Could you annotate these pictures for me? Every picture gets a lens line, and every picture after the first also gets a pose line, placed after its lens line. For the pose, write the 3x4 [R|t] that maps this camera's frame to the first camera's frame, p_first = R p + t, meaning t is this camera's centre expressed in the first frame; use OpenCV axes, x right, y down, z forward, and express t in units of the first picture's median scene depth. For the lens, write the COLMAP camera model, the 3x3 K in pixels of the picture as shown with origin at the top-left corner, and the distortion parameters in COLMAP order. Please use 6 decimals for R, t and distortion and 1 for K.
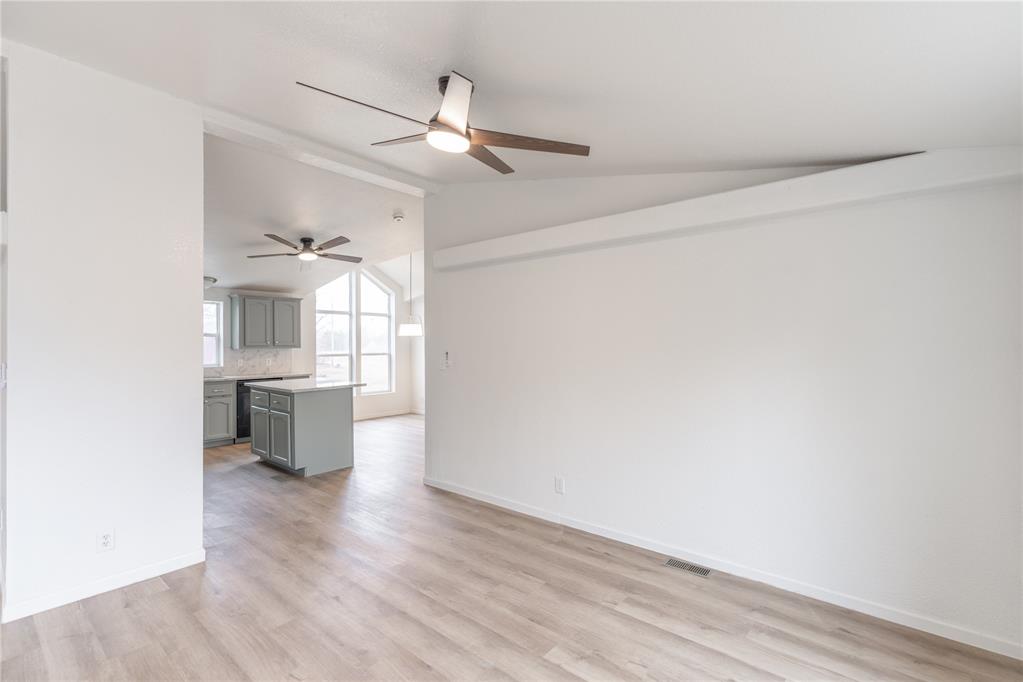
lens RADIAL K [[460.3, 0, 512.4], [0, 460.3, 345.3], [0, 0, 1]] dist [-0.006994, 0.003107]
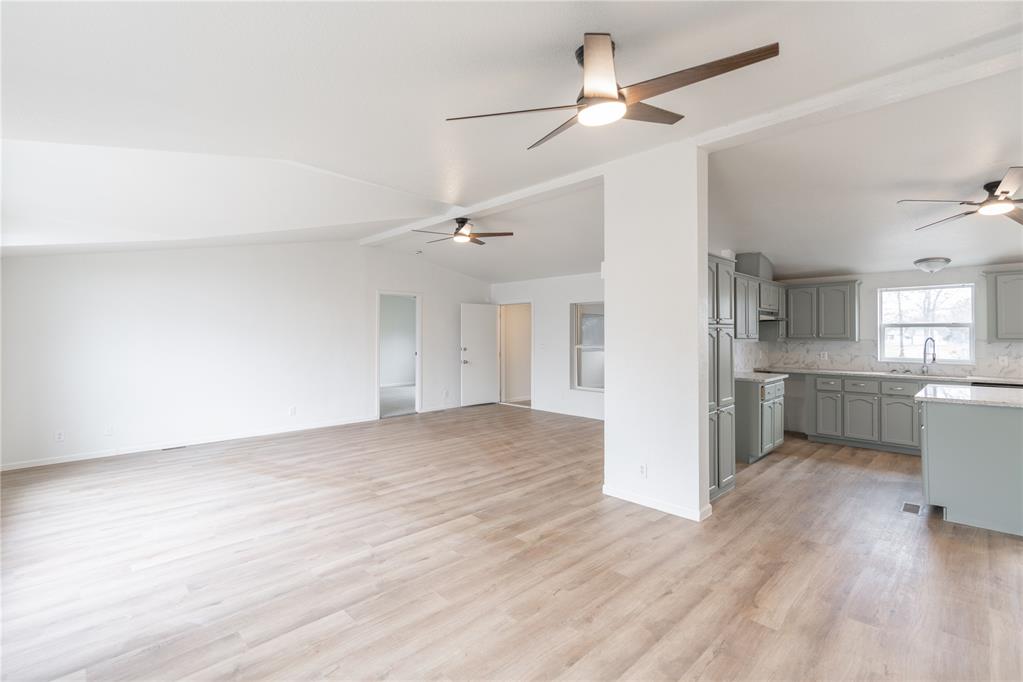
lens RADIAL K [[460.3, 0, 516.2], [0, 460.3, 329.8], [0, 0, 1]] dist [-0.006994, 0.003107]
pose [[-0.092654, -0.010725, -0.995641, 0.231964], [-0.004050, 0.999938, -0.010394, -0.002226], [0.995690, 0.003069, -0.092691, 0.274745]]
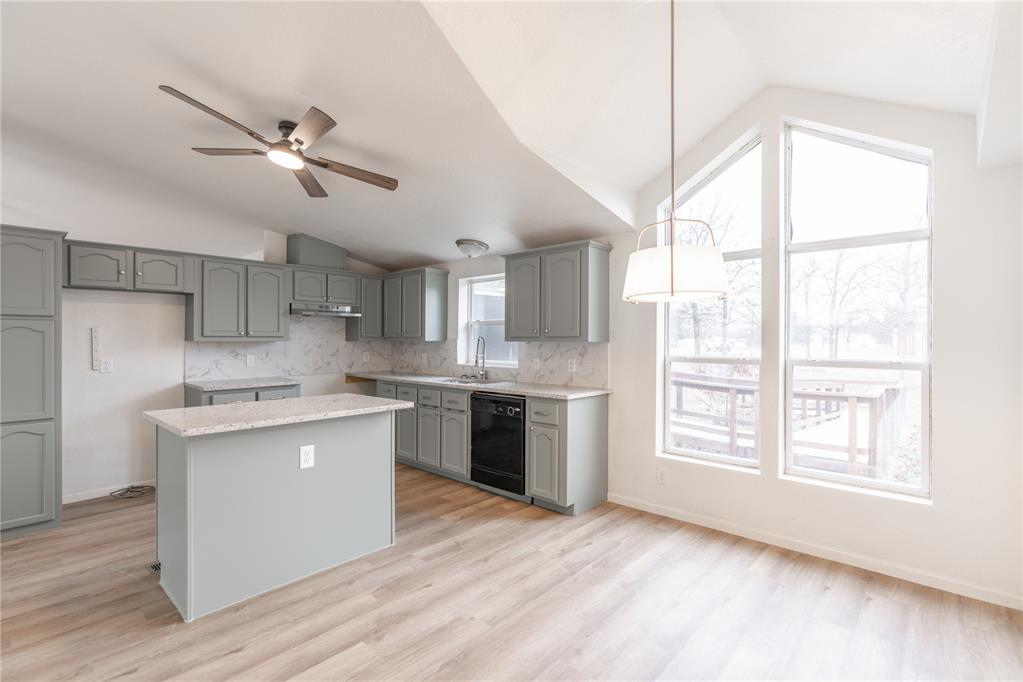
lens RADIAL K [[460.3, 0, 504.7], [0, 460.3, 340.7], [0, 0, 1]] dist [-0.006994, 0.003107]
pose [[-0.038216, 0.005789, -0.999253, 0.040106], [-0.004059, 0.999974, 0.005948, 0.002531], [0.999261, 0.004284, -0.038192, 0.983586]]
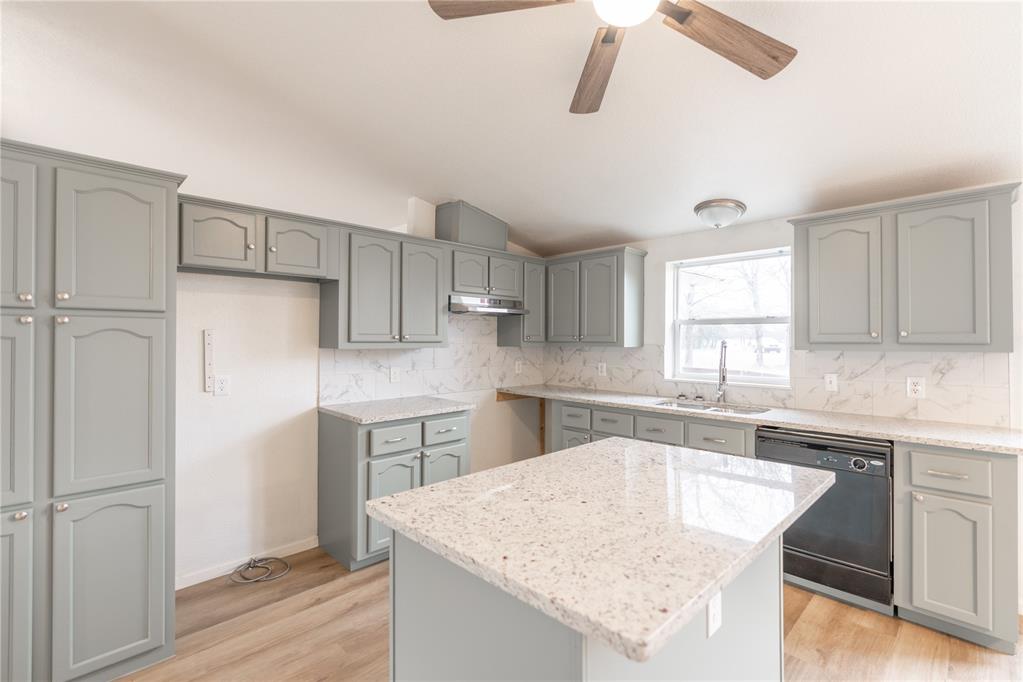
lens RADIAL K [[460.3, 0, 507.5], [0, 460.3, 336.9], [0, 0, 1]] dist [-0.006994, 0.003107]
pose [[-0.099949, -0.003471, -0.994987, -0.144564], [-0.003671, 0.999988, -0.003119, -0.001878], [0.994986, 0.003341, -0.099960, 0.749346]]
